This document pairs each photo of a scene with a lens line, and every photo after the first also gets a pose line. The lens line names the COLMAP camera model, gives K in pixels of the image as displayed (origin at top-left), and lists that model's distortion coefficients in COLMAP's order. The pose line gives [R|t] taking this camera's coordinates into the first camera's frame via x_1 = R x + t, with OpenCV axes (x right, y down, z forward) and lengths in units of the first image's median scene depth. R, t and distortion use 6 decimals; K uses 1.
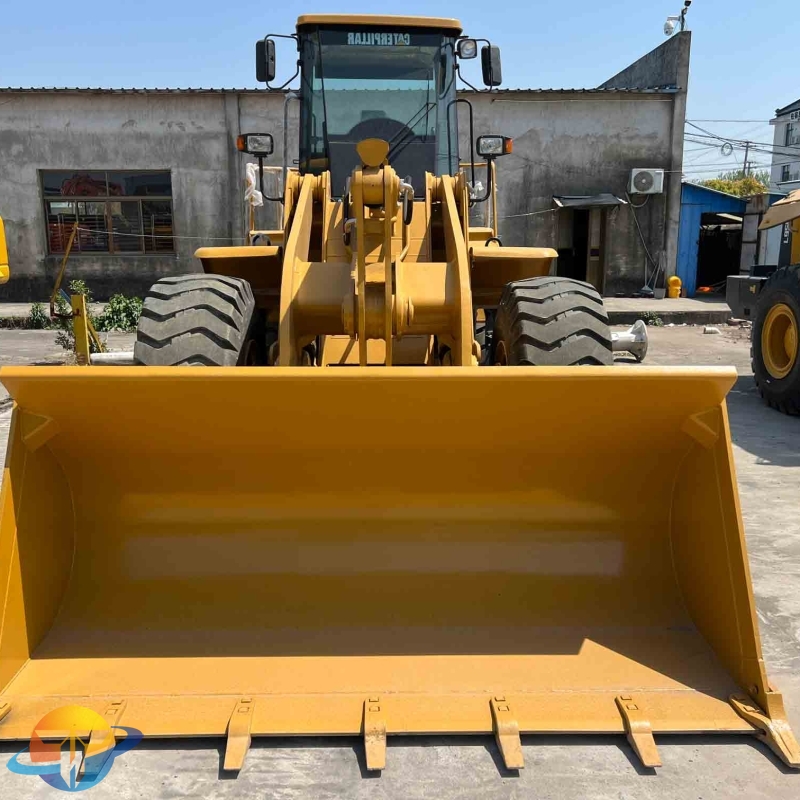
lens RADIAL K [[779.3, 0, 400.0], [0, 779.3, 400.0], [0, 0, 1]] dist [0.008454, -0.008519]
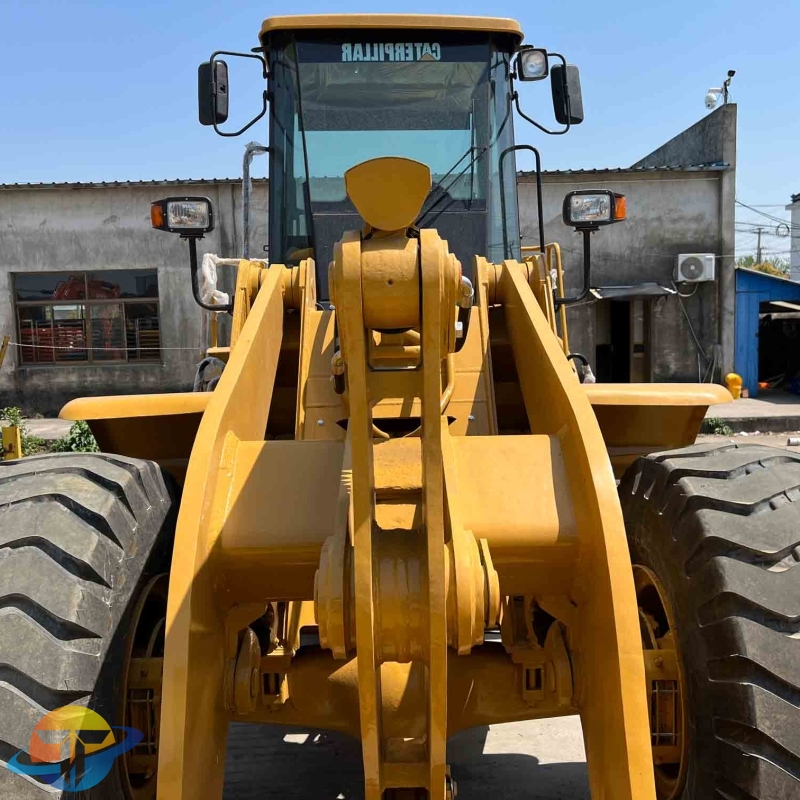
lens RADIAL K [[779.3, 0, 400.0], [0, 779.3, 400.0], [0, 0, 1]] dist [0.008454, -0.008519]
pose [[0.999620, -0.022408, -0.016063, -0.005715], [0.020411, 0.993130, -0.115222, -0.039335], [0.018534, 0.114850, 0.993210, 0.142569]]
